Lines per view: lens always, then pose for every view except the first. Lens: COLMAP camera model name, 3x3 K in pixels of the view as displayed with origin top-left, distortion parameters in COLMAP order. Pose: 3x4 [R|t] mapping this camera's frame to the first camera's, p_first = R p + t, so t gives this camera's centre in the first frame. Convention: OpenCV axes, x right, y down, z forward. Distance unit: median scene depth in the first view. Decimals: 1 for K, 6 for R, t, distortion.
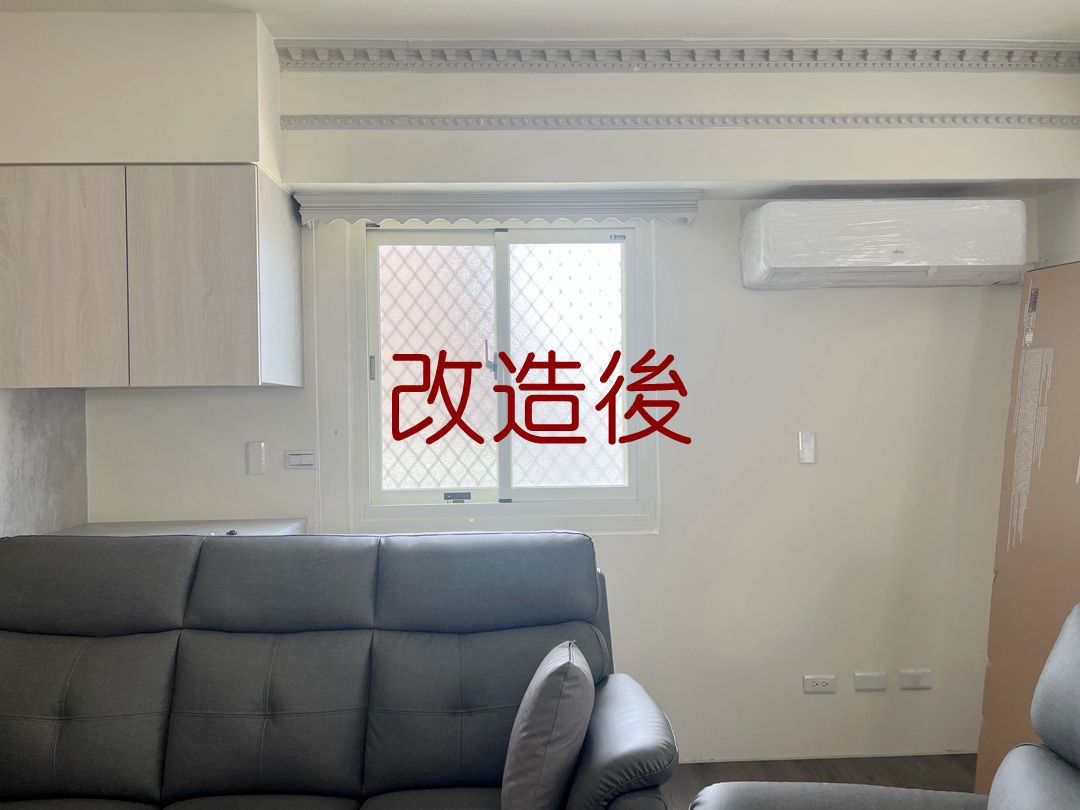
lens RADIAL K [[807.9, 0, 545.5], [0, 807.9, 415.0], [0, 0, 1]] dist [0.048130, -0.062778]
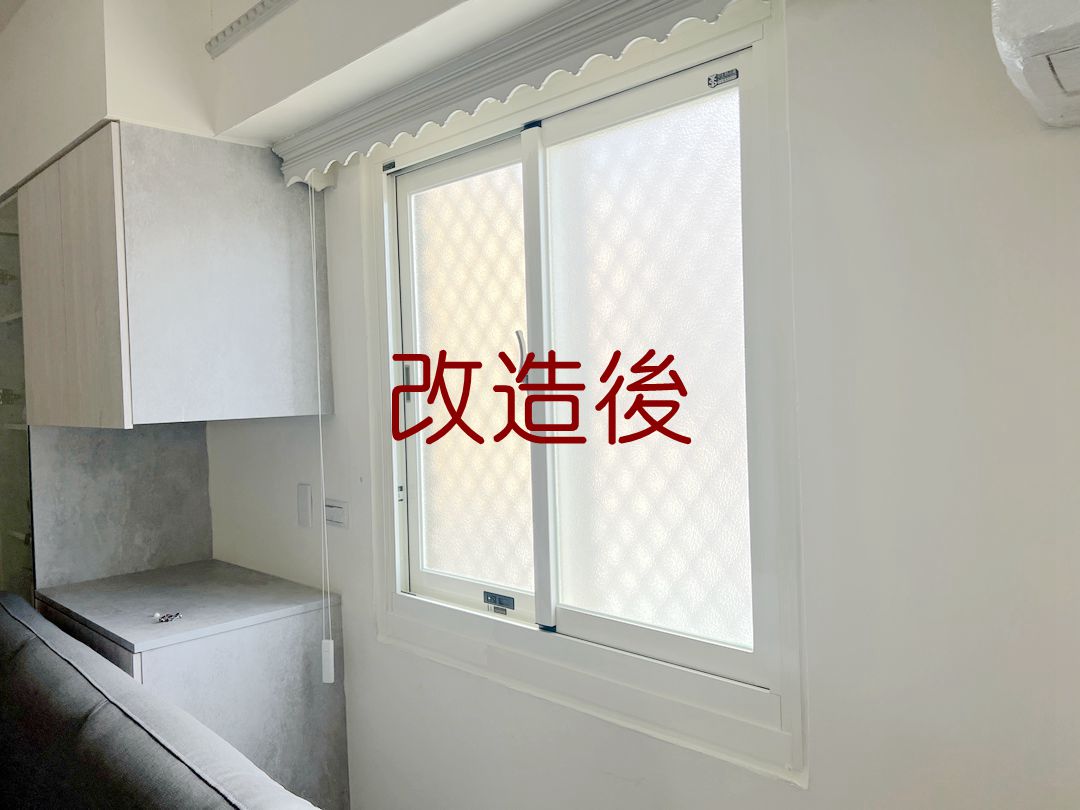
lens RADIAL K [[807.9, 0, 539.0], [0, 807.9, 403.9], [0, 0, 1]] dist [0.048130, -0.062778]
pose [[0.690286, 0.011881, -0.723439, 0.341392], [0.021655, 0.999078, 0.037070, -0.064823], [0.723212, -0.041255, 0.689392, 0.629227]]
